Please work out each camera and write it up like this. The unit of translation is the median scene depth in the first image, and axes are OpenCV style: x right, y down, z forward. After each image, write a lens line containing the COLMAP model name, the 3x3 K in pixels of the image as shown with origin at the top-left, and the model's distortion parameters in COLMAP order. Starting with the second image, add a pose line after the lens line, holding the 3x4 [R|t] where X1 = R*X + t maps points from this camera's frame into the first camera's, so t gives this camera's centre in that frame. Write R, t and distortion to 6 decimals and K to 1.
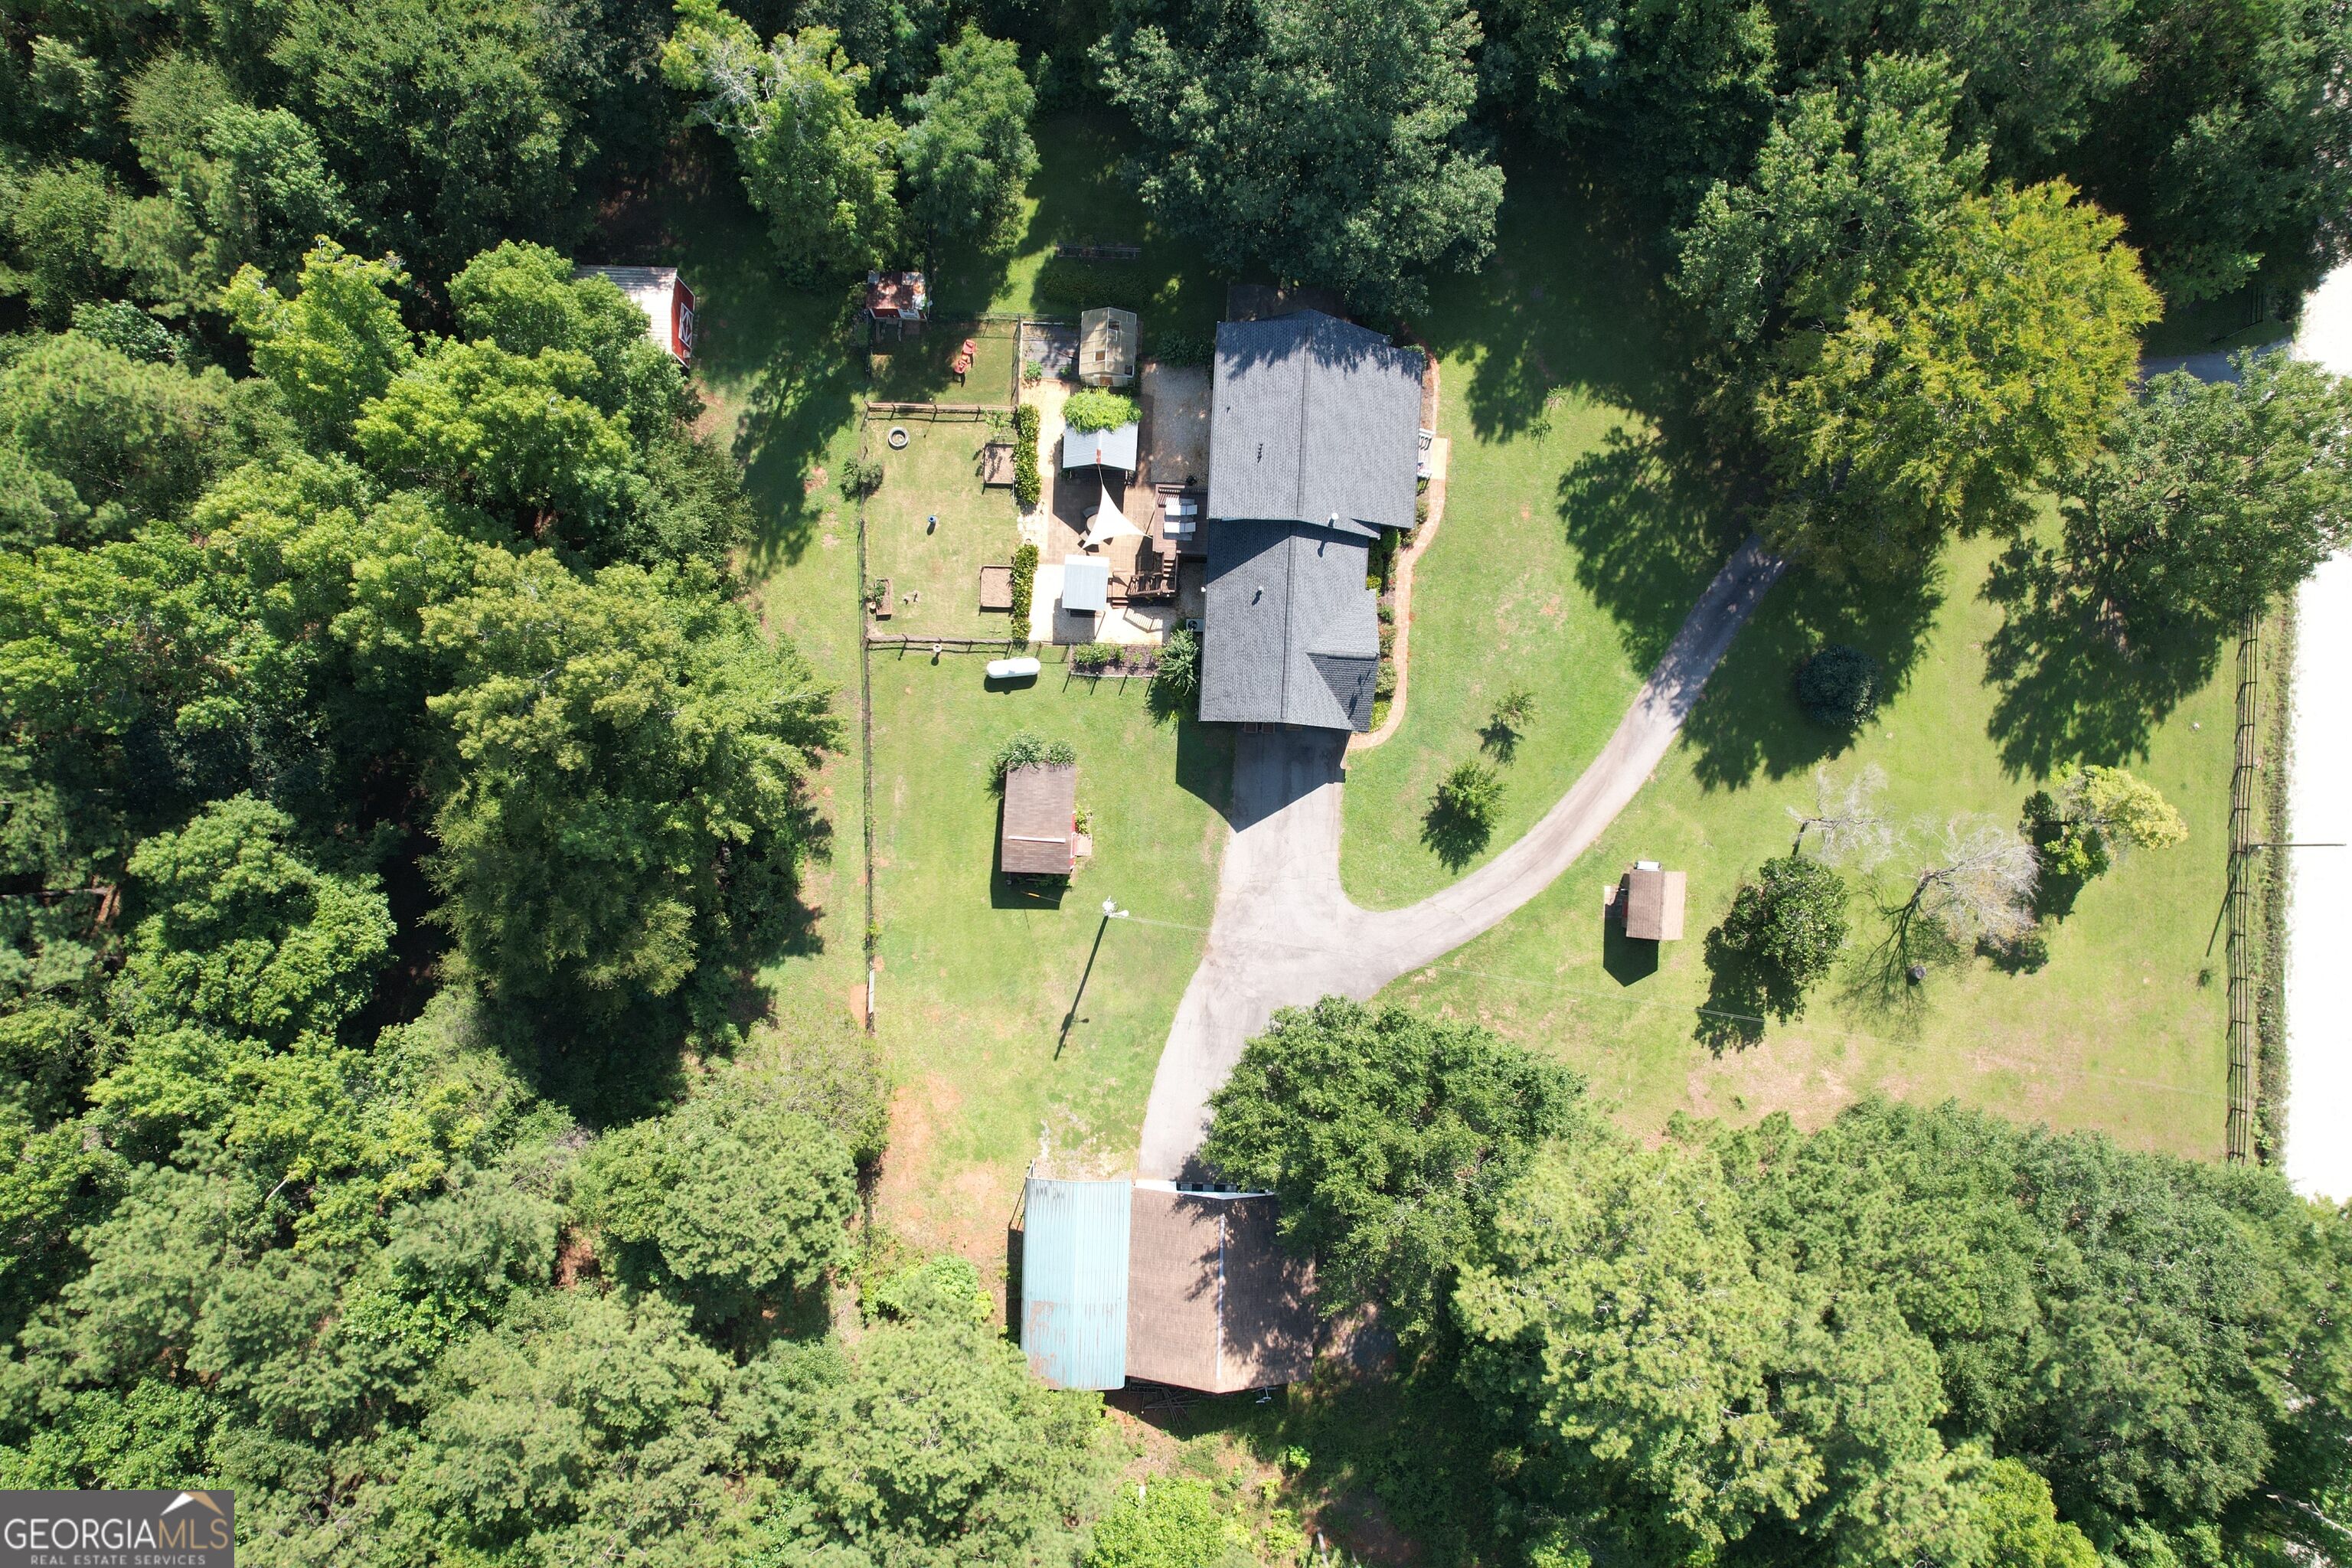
lens RADIAL K [[1506.1, 0, 1187.5], [0, 1506.1, 775.3], [0, 0, 1]] dist [-0.062707, 0.049702]
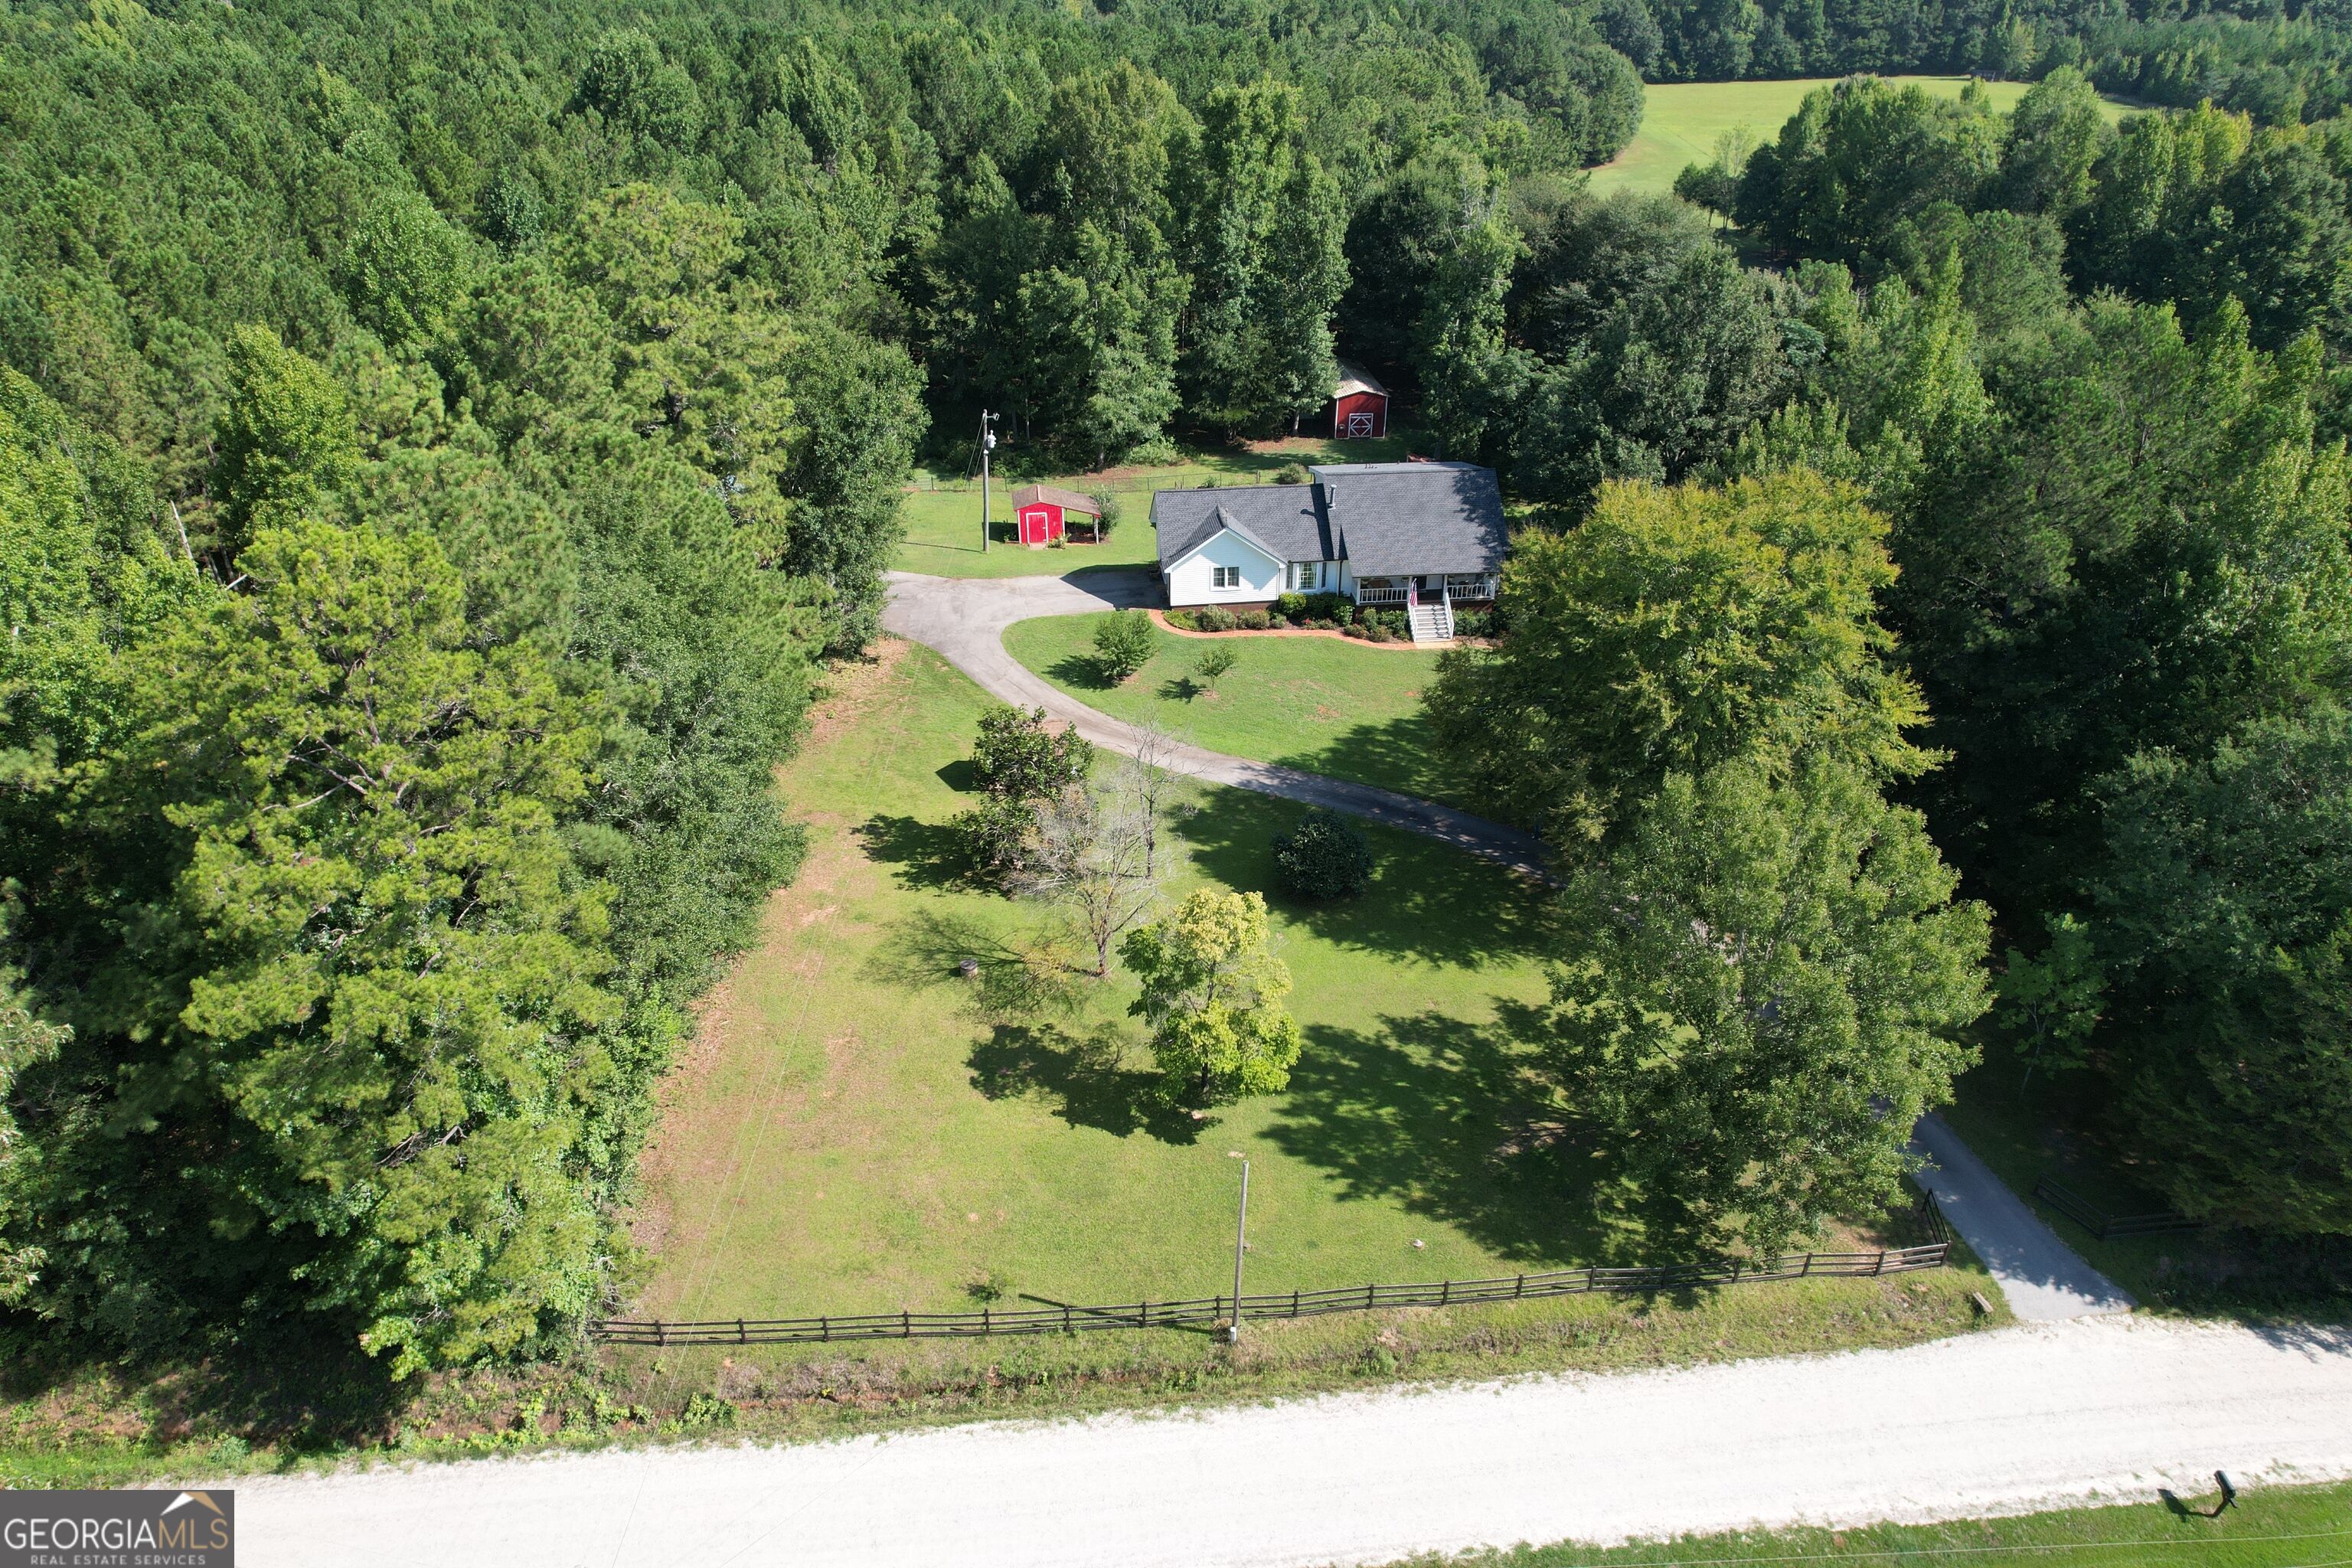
lens RADIAL K [[1506.1, 0, 1179.7], [0, 1506.1, 766.9], [0, 0, 1]] dist [-0.062707, 0.049702]
pose [[0.173196, 0.479338, -0.860371, 1.125514], [-0.984828, 0.093837, -0.145971, 0.131248], [0.010765, 0.872599, 0.488318, 0.571114]]
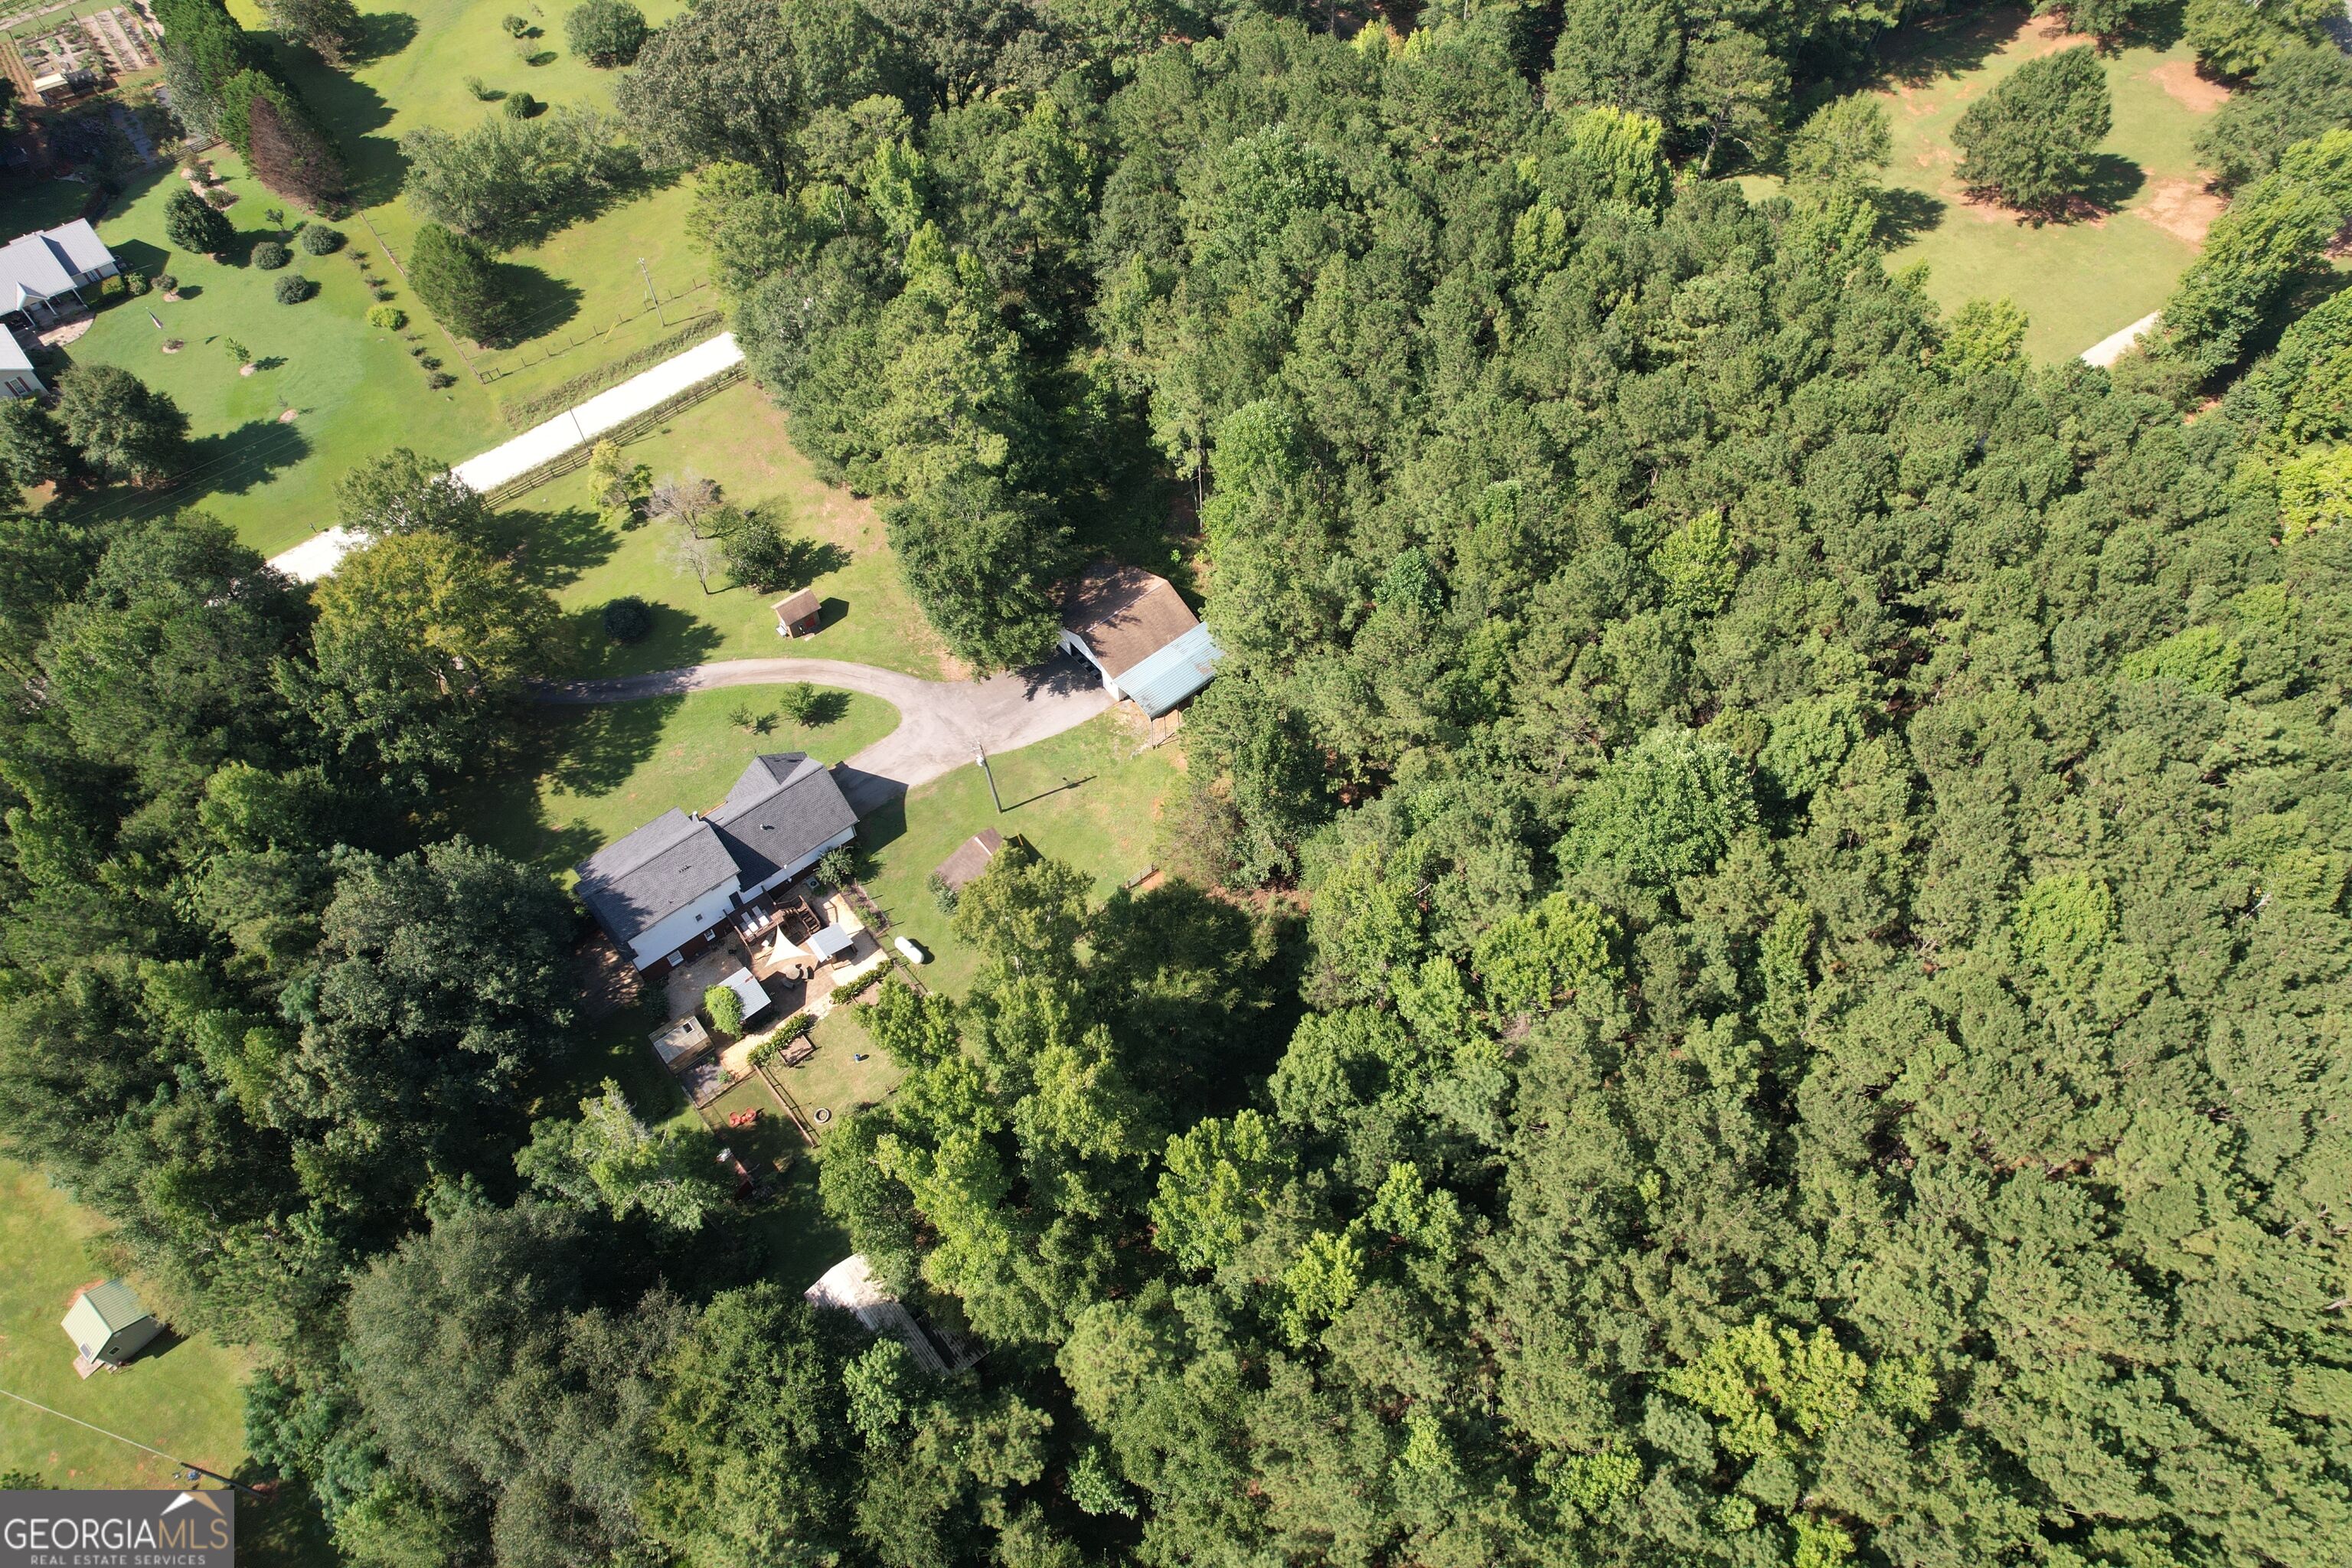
lens RADIAL K [[1506.1, 0, 1163.7], [0, 1506.1, 780.5], [0, 0, 1]] dist [-0.062707, 0.049702]
pose [[-0.664767, -0.606912, 0.435596, -0.820898], [0.747049, -0.538605, 0.389645, -0.369424], [-0.001866, 0.584434, 0.811439, -0.259559]]
